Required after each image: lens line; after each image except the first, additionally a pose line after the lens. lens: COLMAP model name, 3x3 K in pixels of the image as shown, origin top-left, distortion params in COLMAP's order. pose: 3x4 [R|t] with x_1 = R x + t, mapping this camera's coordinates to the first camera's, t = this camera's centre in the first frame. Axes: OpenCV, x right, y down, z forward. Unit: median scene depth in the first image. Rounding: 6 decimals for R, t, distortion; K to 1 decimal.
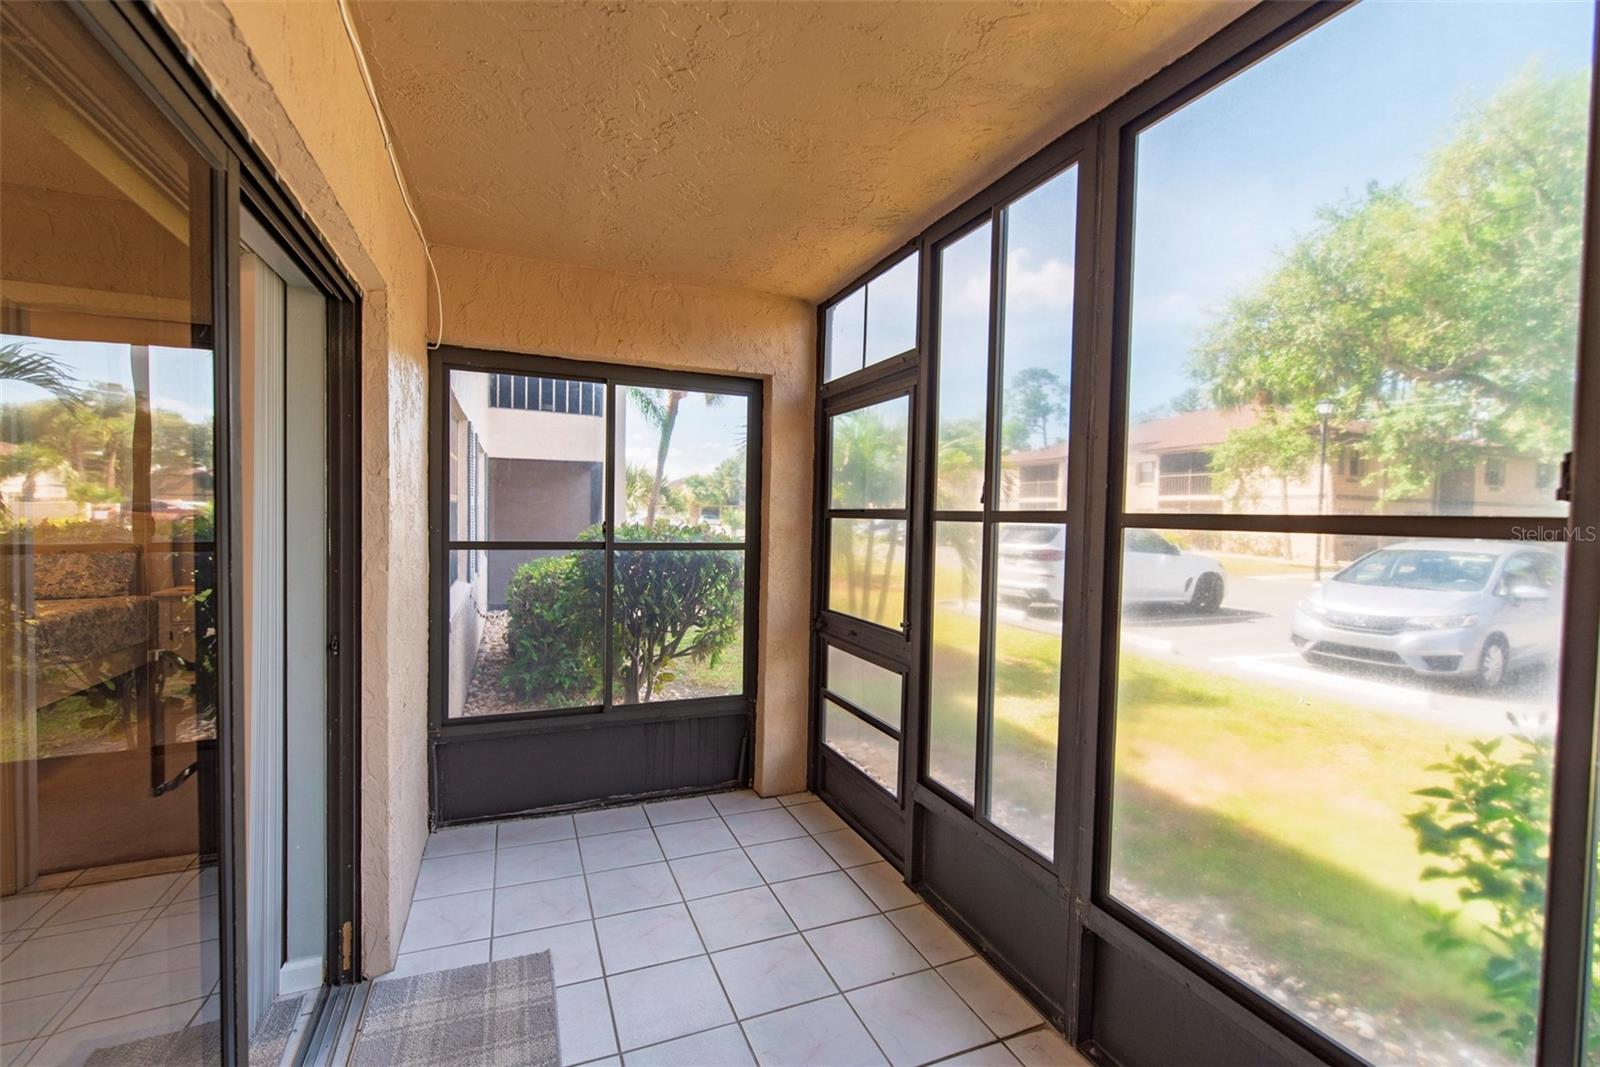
lens RADIAL K [[687.6, 0, 803.8], [0, 687.6, 538.4], [0, 0, 1]] dist [0.001982, 0.000482]
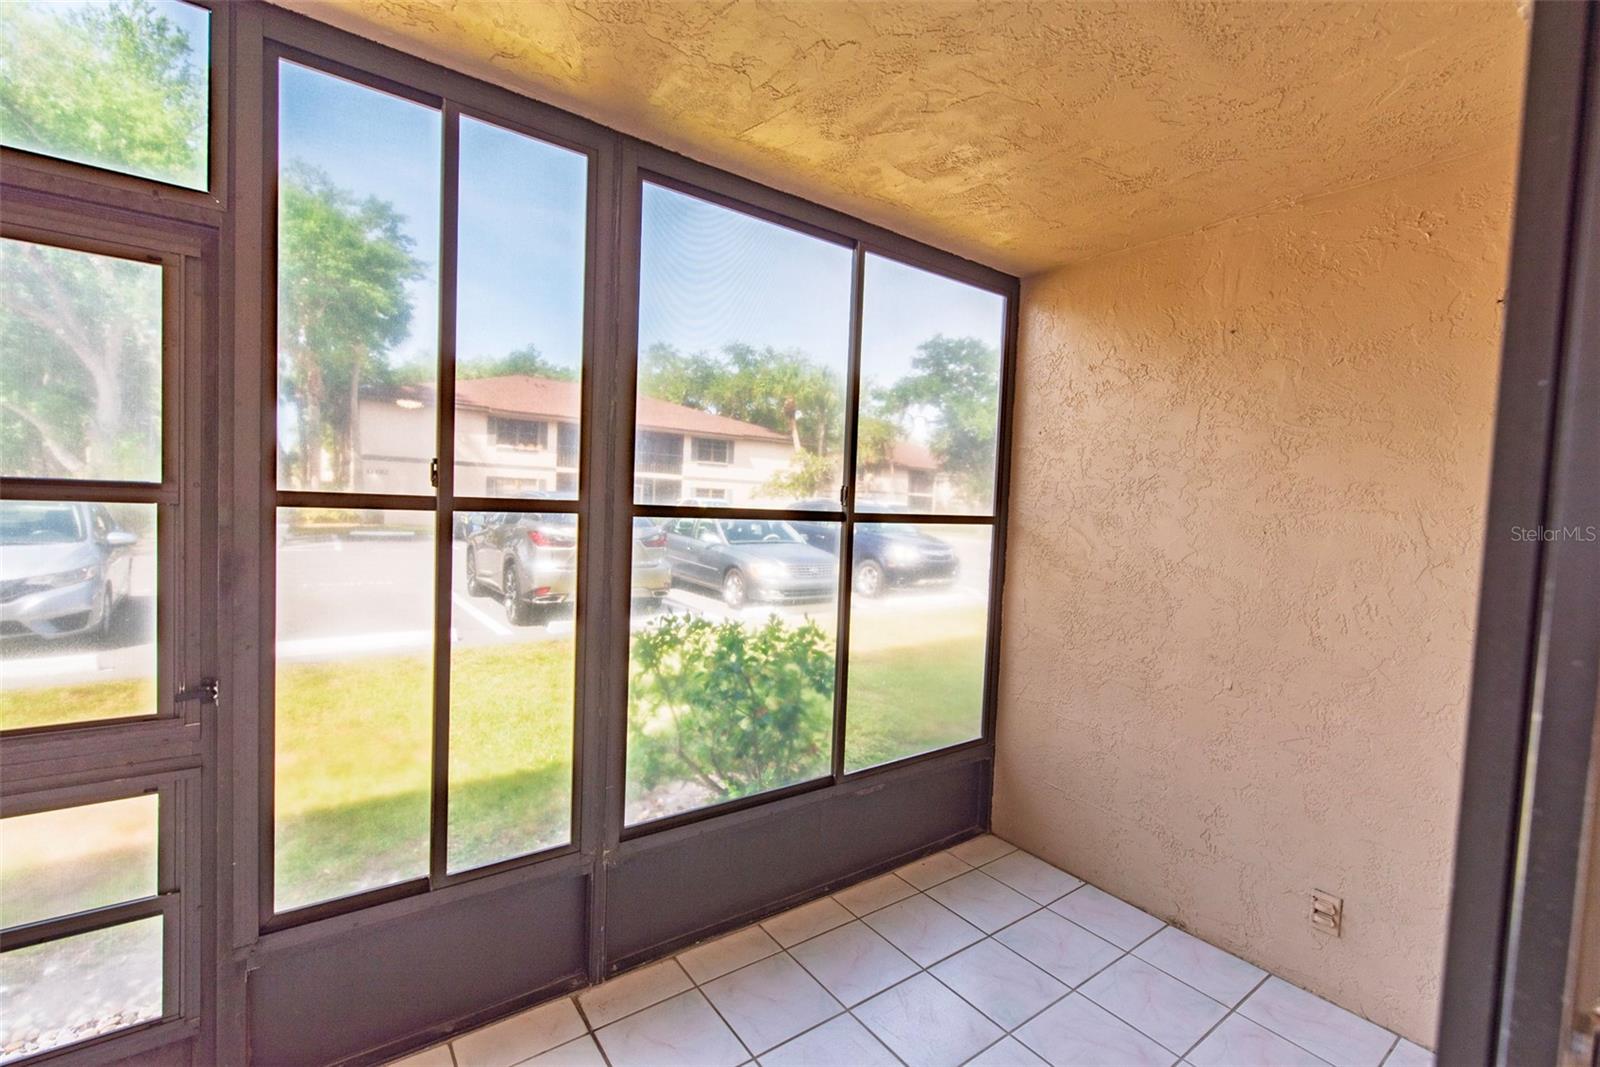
lens RADIAL K [[687.6, 0, 795.0], [0, 687.6, 535.1], [0, 0, 1]] dist [0.001982, 0.000482]
pose [[-0.218917, -0.076969, 0.972703, -0.495487], [-0.012518, 0.997023, 0.076076, -0.051029], [-0.975663, 0.004478, -0.219229, 0.658729]]
